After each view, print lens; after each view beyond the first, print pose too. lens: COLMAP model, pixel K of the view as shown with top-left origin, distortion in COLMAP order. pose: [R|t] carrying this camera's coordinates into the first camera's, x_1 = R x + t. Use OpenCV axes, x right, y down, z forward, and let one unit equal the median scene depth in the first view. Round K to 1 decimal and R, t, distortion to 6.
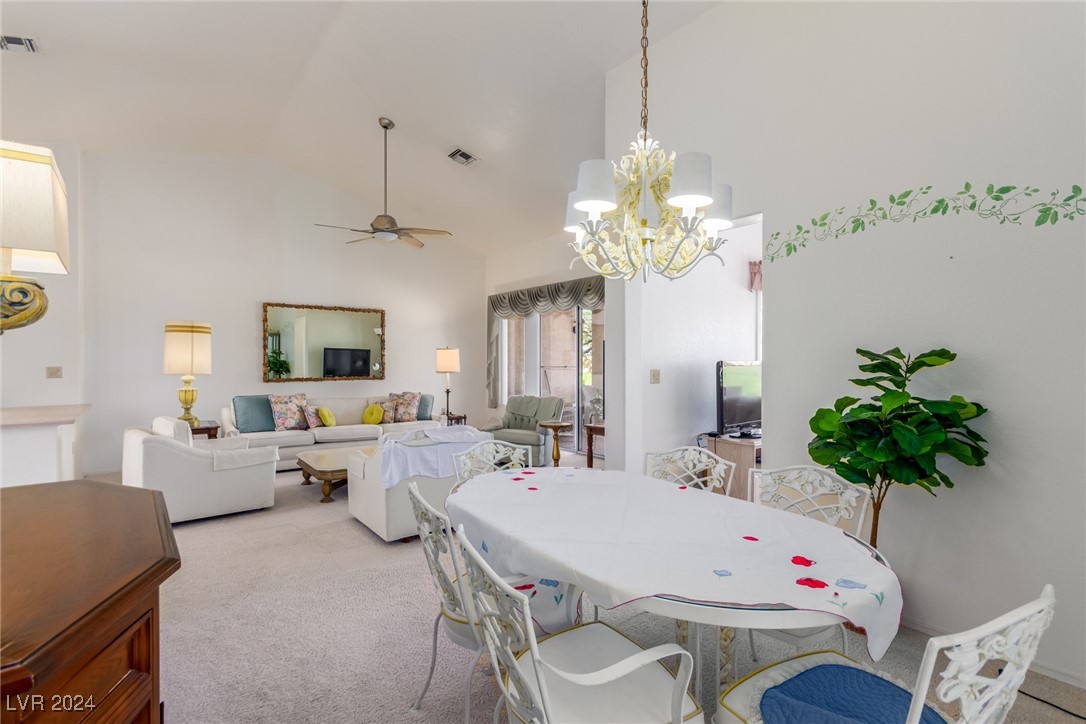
lens RADIAL K [[504.6, 0, 549.3], [0, 504.6, 364.4], [0, 0, 1]] dist [-0.001825, 0.003298]
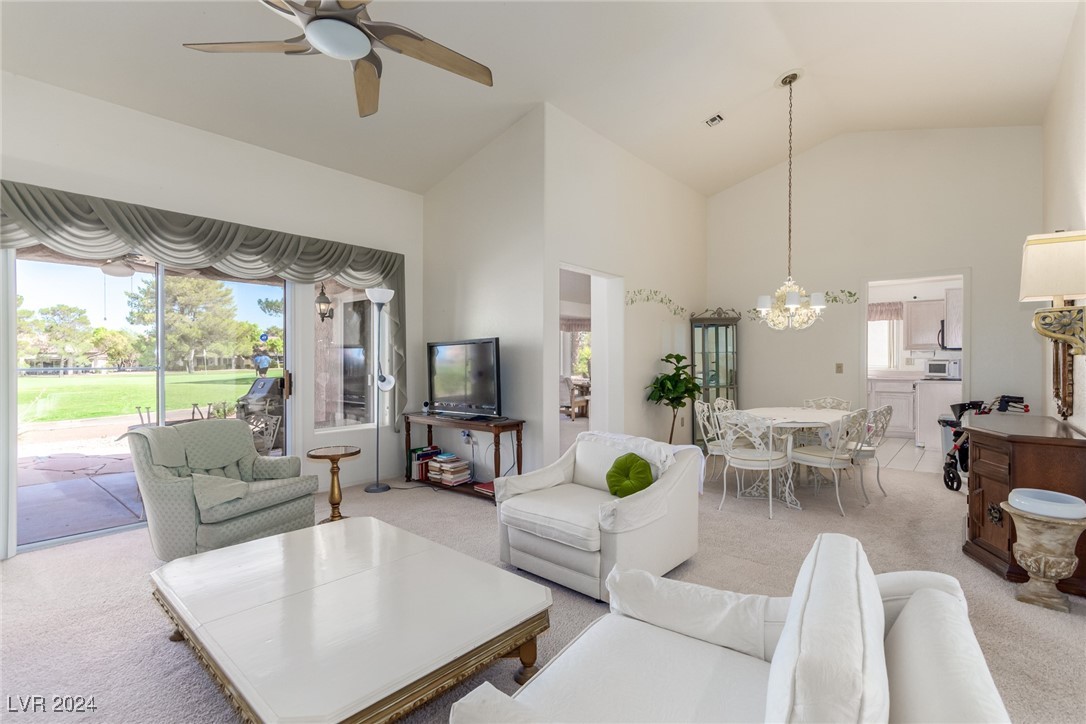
lens RADIAL K [[504.6, 0, 543.5], [0, 504.6, 364.7], [0, 0, 1]] dist [-0.001825, 0.003298]
pose [[-0.197980, -0.012200, 0.980130, -0.646791], [0.006261, 0.999886, 0.013711, -0.006305], [-0.980186, 0.008851, -0.197881, 0.814388]]
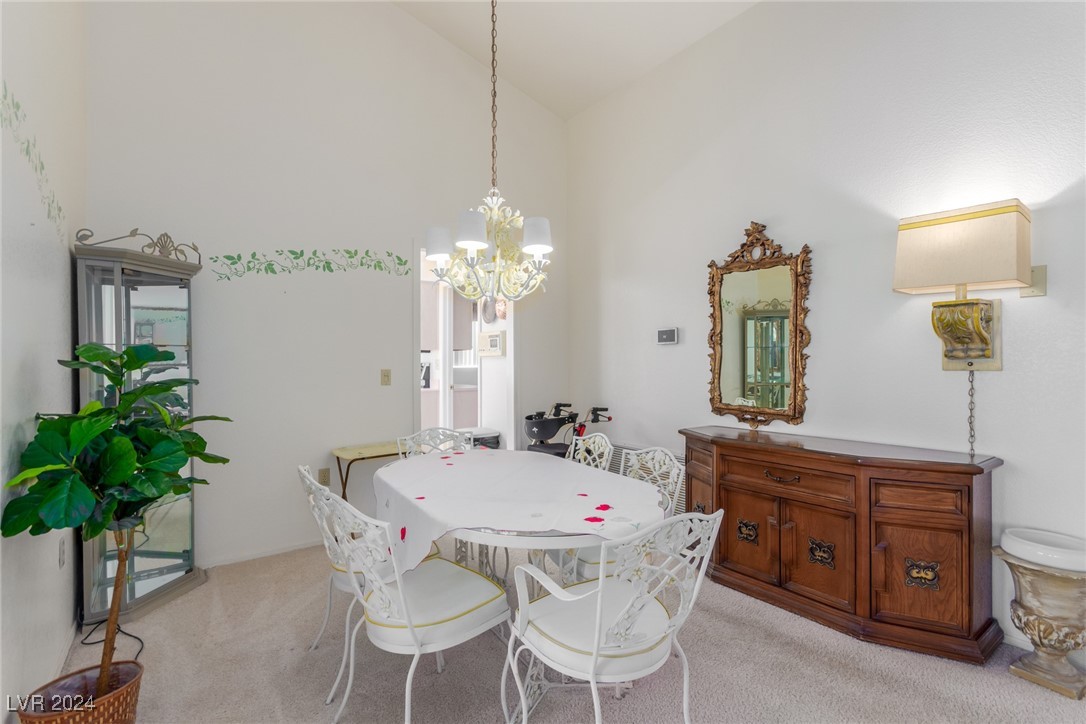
lens RADIAL K [[504.6, 0, 549.1], [0, 504.6, 362.7], [0, 0, 1]] dist [-0.001825, 0.003298]
pose [[-0.999553, -0.003481, 0.029691, -0.002140], [-0.003319, 0.999979, 0.005500, -0.003881], [-0.029710, 0.005399, -0.999544, 0.655870]]
